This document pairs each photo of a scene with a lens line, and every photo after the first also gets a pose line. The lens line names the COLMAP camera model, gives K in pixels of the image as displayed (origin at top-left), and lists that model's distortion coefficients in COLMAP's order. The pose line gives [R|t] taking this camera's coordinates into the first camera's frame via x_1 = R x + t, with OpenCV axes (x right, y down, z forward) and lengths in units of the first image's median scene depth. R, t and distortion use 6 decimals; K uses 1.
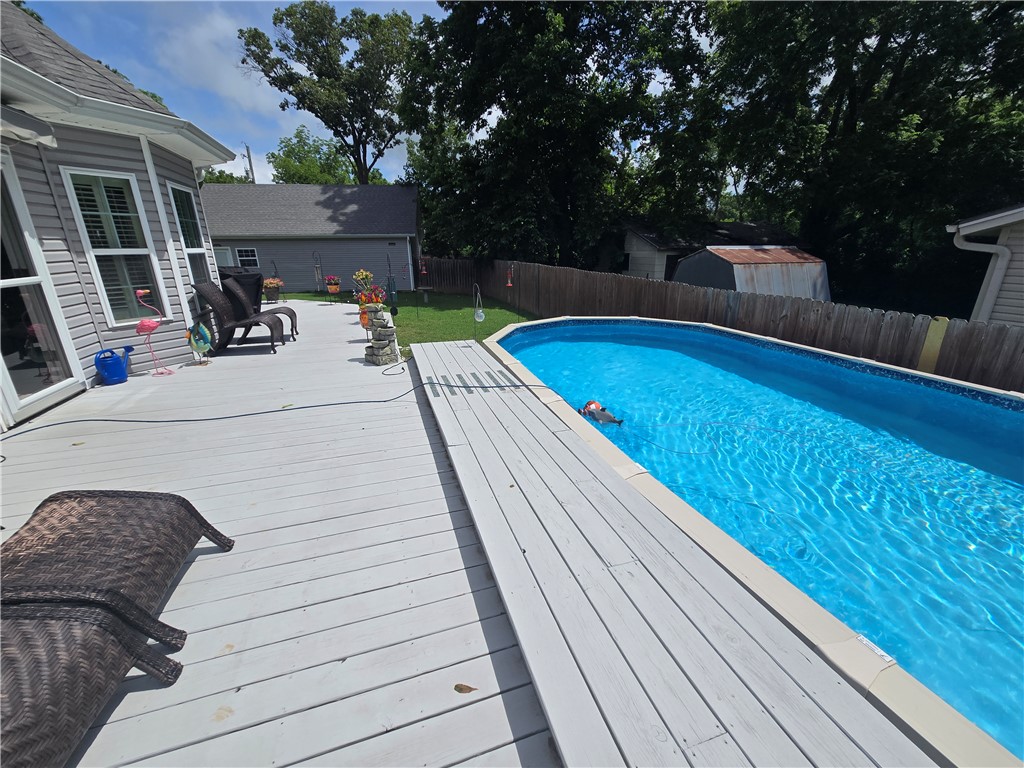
lens RADIAL K [[411.3, 0, 514.0], [0, 411.3, 380.8], [0, 0, 1]] dist [-0.001212, -0.001488]
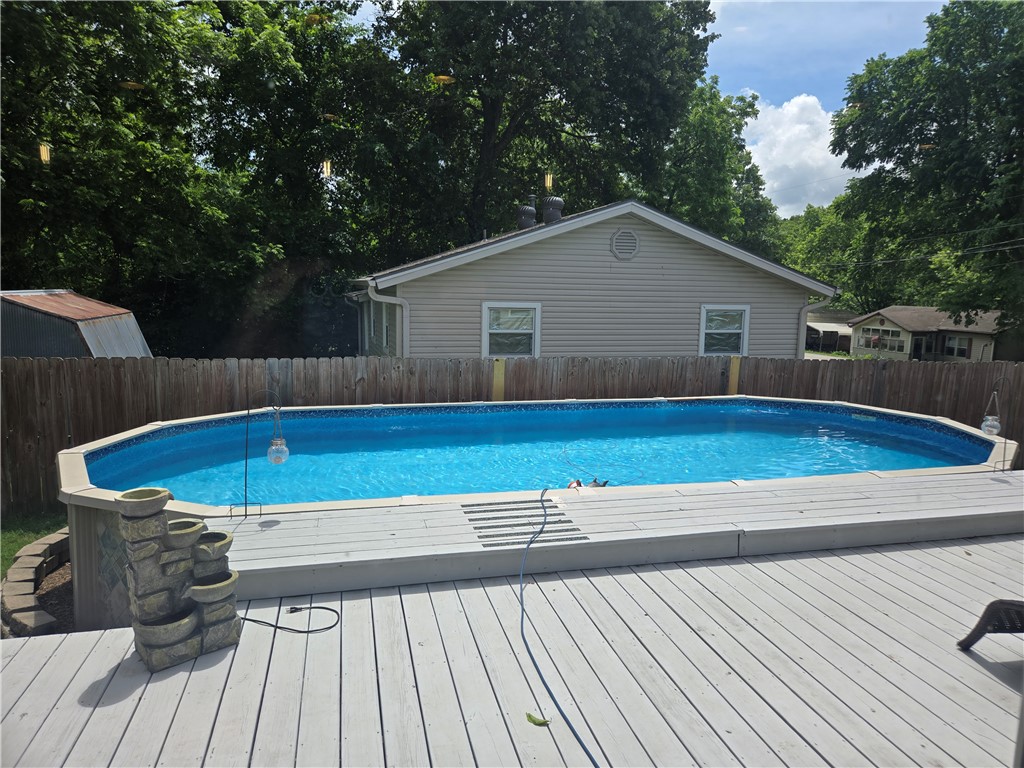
lens RADIAL K [[699.1, 0, 514.3], [0, 699.1, 382.2], [0, 0, 1]] dist [0.042191, -0.021460]
pose [[0.063415, -0.127642, 0.989791, -0.789414], [0.292675, 0.950558, 0.103831, -0.216654], [-0.954107, 0.283103, 0.097637, 0.574916]]
